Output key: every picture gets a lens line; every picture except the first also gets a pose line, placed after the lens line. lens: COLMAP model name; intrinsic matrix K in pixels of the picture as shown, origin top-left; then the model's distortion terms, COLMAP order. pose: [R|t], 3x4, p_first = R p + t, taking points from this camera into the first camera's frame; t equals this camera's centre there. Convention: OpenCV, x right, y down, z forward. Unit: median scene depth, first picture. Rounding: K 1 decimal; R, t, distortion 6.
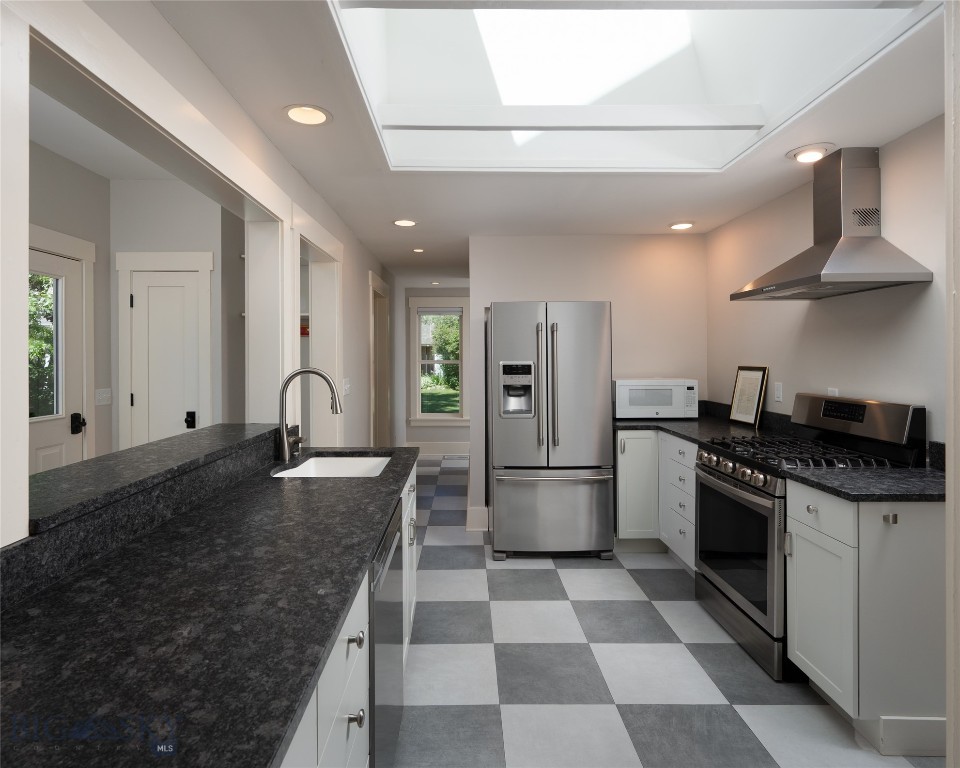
lens RADIAL K [[510.8, 0, 477.3], [0, 510.8, 354.8], [0, 0, 1]] dist [-0.000174, 0.000638]
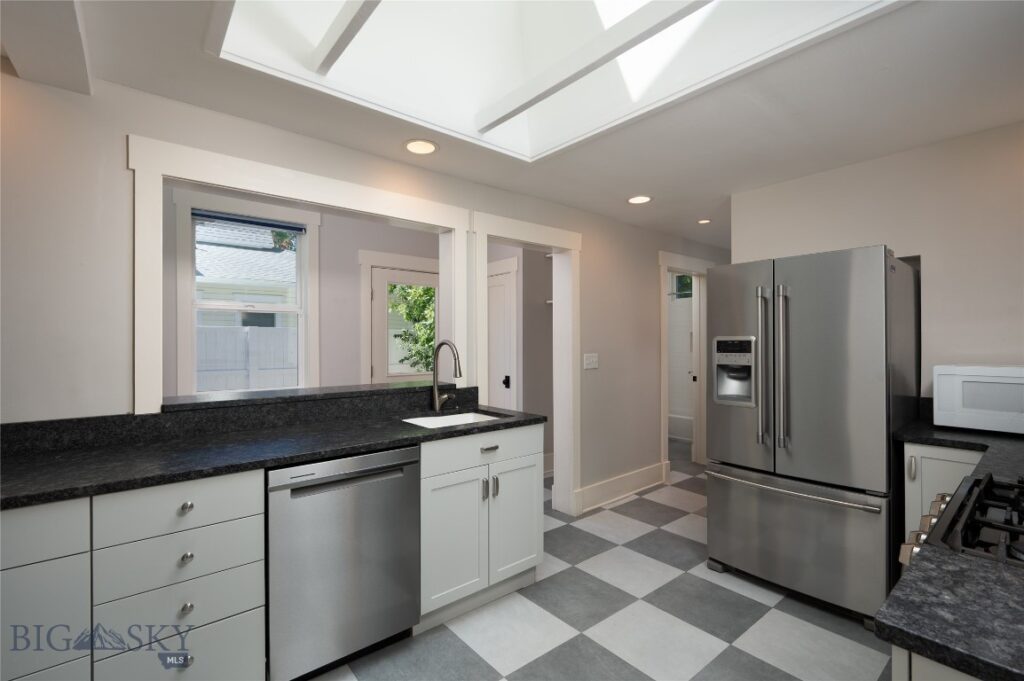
lens RADIAL K [[458.1, 0, 512.0], [0, 458.1, 340.5], [0, 0, 1]] dist [-0.001378, -0.000041]
pose [[0.626027, -0.003224, -0.779794, 0.429692], [0.006320, 0.999980, 0.000940, 0.016507], [0.779775, -0.005517, 0.626035, 0.262195]]
